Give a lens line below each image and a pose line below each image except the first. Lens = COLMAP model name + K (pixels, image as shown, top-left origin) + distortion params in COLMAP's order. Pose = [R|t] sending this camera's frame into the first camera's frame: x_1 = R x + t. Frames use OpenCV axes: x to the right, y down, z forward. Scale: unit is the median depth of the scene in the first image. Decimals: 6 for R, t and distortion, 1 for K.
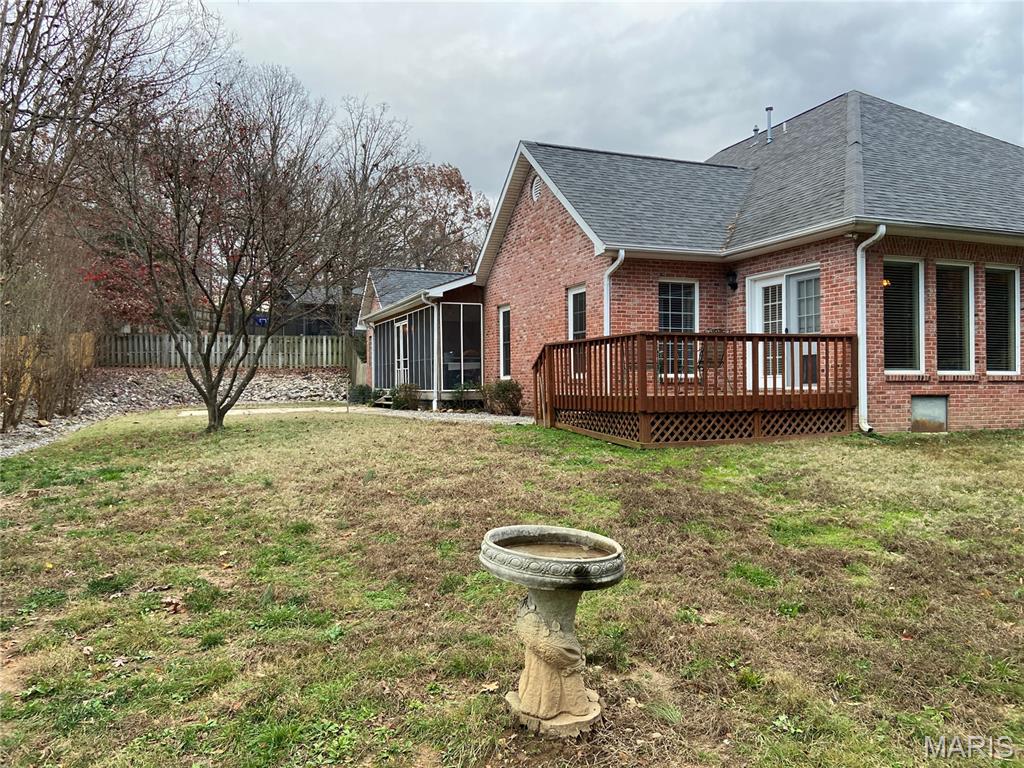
lens RADIAL K [[772.6, 0, 512.0], [0, 772.6, 384.0], [0, 0, 1]] dist [0.155378, -0.168310]
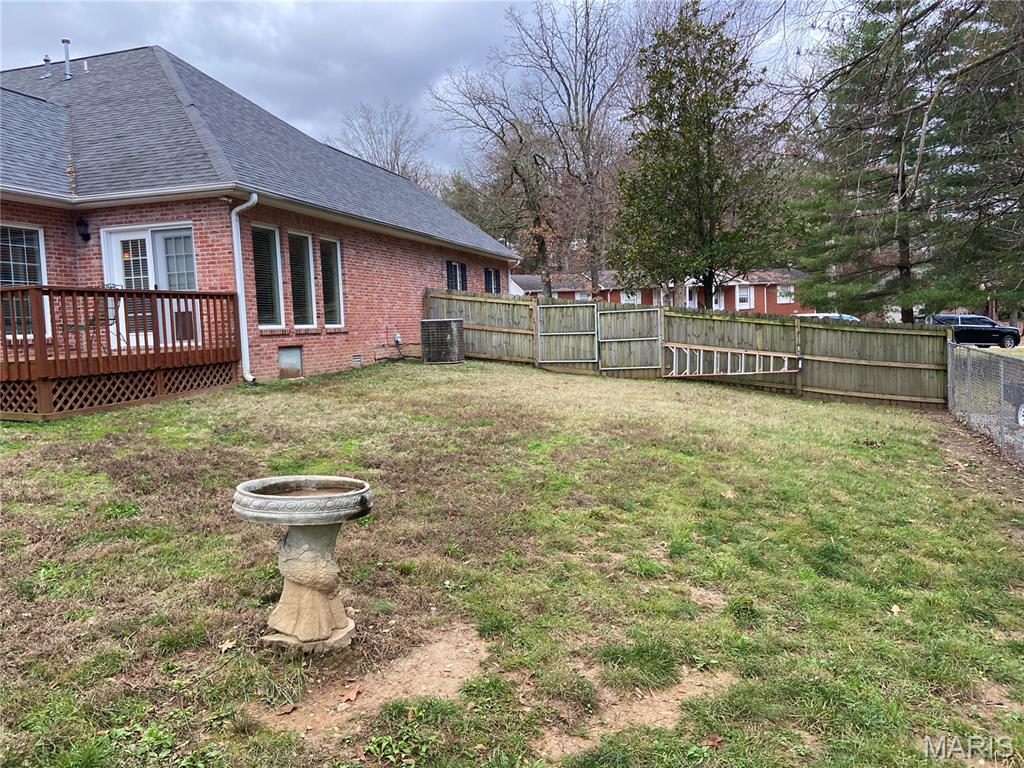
lens RADIAL K [[772.6, 0, 512.0], [0, 772.6, 384.0], [0, 0, 1]] dist [0.155378, -0.168310]
pose [[0.631486, -0.082446, 0.770991, -0.160390], [0.040183, 0.996475, 0.073646, -0.002203], [-0.774345, -0.015525, 0.632573, 0.023823]]
